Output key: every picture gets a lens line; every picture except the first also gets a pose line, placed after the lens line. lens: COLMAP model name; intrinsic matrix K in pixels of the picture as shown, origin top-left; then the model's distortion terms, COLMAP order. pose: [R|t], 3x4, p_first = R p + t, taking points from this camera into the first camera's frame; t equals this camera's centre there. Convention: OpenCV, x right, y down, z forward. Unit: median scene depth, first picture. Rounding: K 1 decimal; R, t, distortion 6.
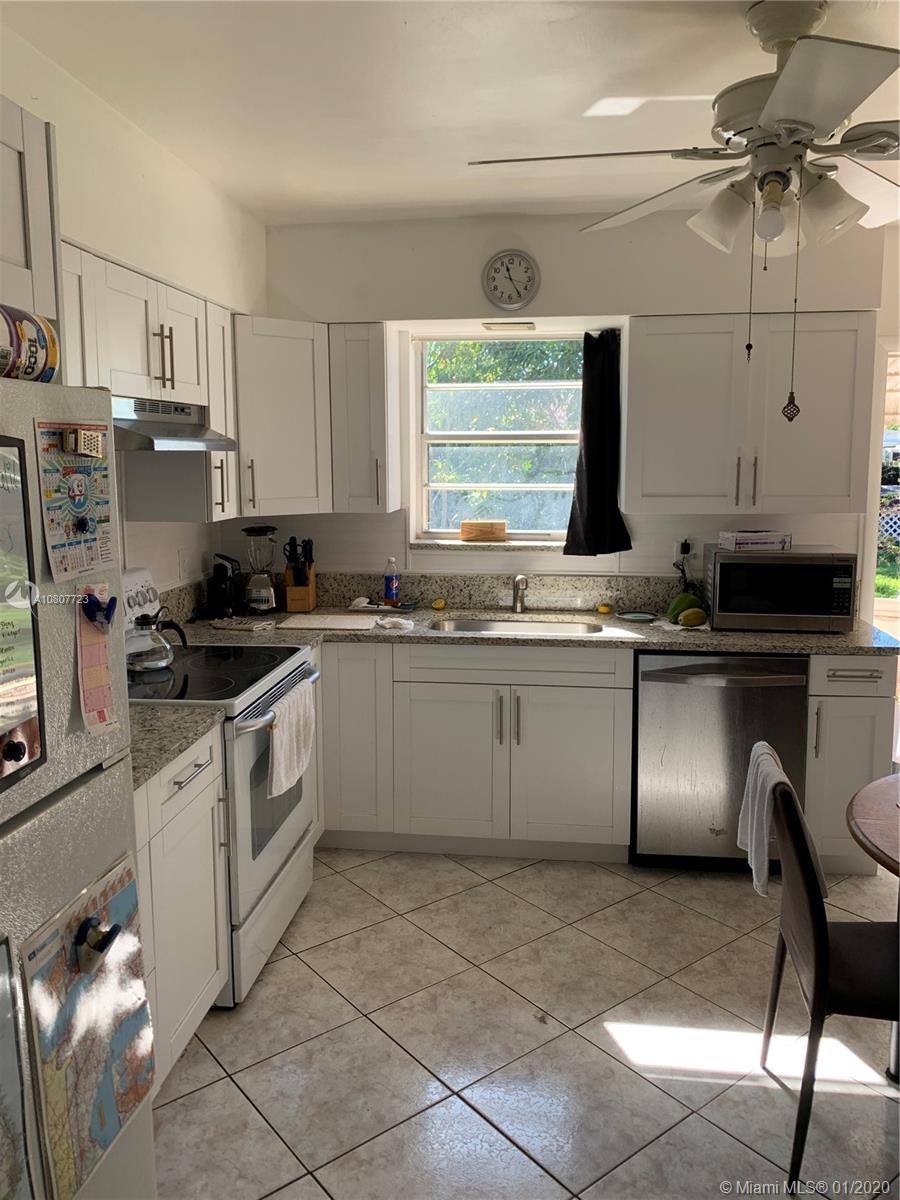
lens RADIAL K [[904.2, 0, 450.0], [0, 904.2, 600.0], [0, 0, 1]] dist [-0.000410, 0.000031]
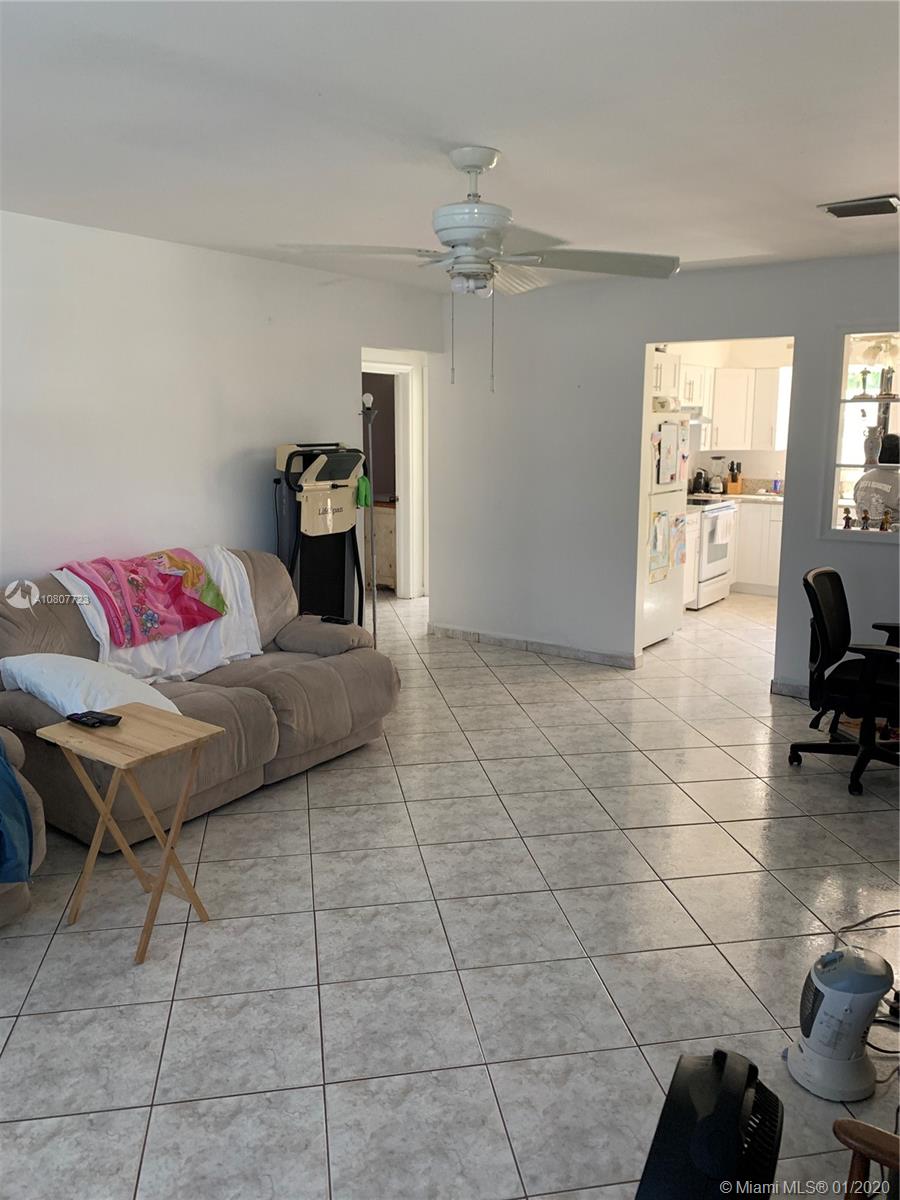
lens RADIAL K [[904.2, 0, 450.0], [0, 904.2, 600.0], [0, 0, 1]] dist [-0.000410, 0.000031]
pose [[0.882438, 0.080804, -0.463437, 0.310159], [-0.066326, 0.996668, 0.047485, 0.240121], [0.465729, -0.011164, 0.884857, -1.486700]]
